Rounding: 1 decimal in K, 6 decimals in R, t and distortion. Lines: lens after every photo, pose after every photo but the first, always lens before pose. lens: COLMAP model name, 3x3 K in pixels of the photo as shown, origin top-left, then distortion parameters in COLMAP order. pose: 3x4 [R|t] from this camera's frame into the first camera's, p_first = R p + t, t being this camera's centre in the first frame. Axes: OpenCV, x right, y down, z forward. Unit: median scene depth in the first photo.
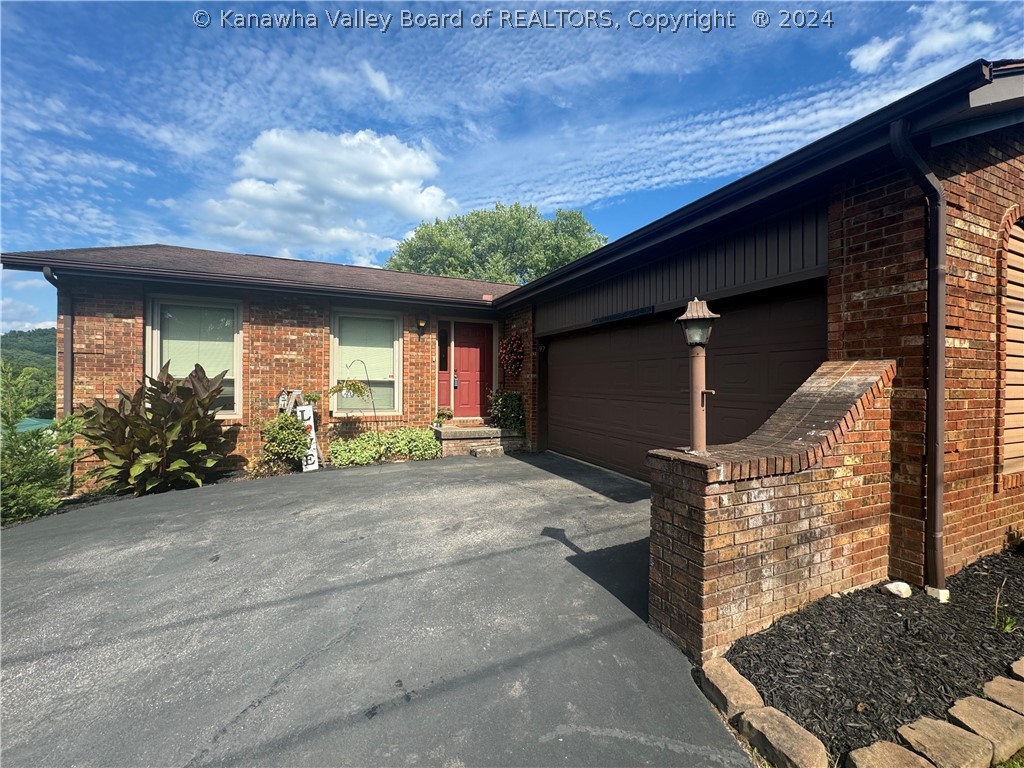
lens RADIAL K [[412.8, 0, 514.0], [0, 412.8, 377.4], [0, 0, 1]] dist [-0.004317, 0.000276]
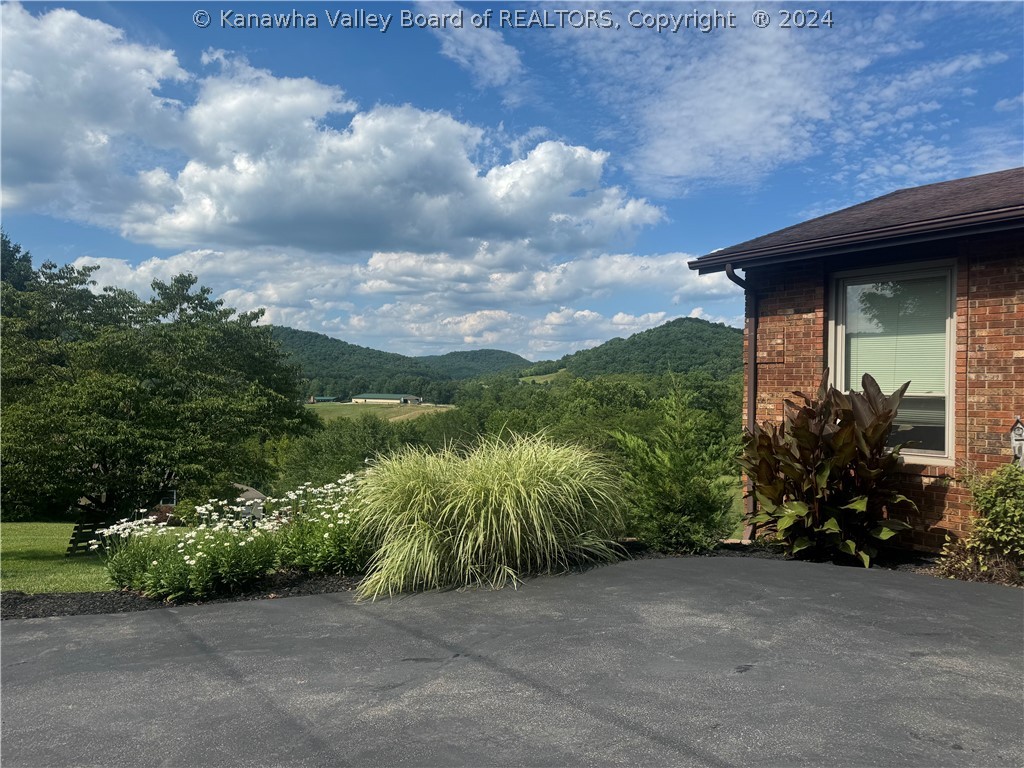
lens RADIAL K [[722.9, 0, 514.9], [0, 722.9, 394.0], [0, 0, 1]] dist [0.048303, -0.017488]
pose [[0.263298, 0.005313, -0.964700, 0.174122], [0.003196, 0.999975, 0.006380, -0.010208], [0.964709, -0.004763, 0.263274, 0.170272]]
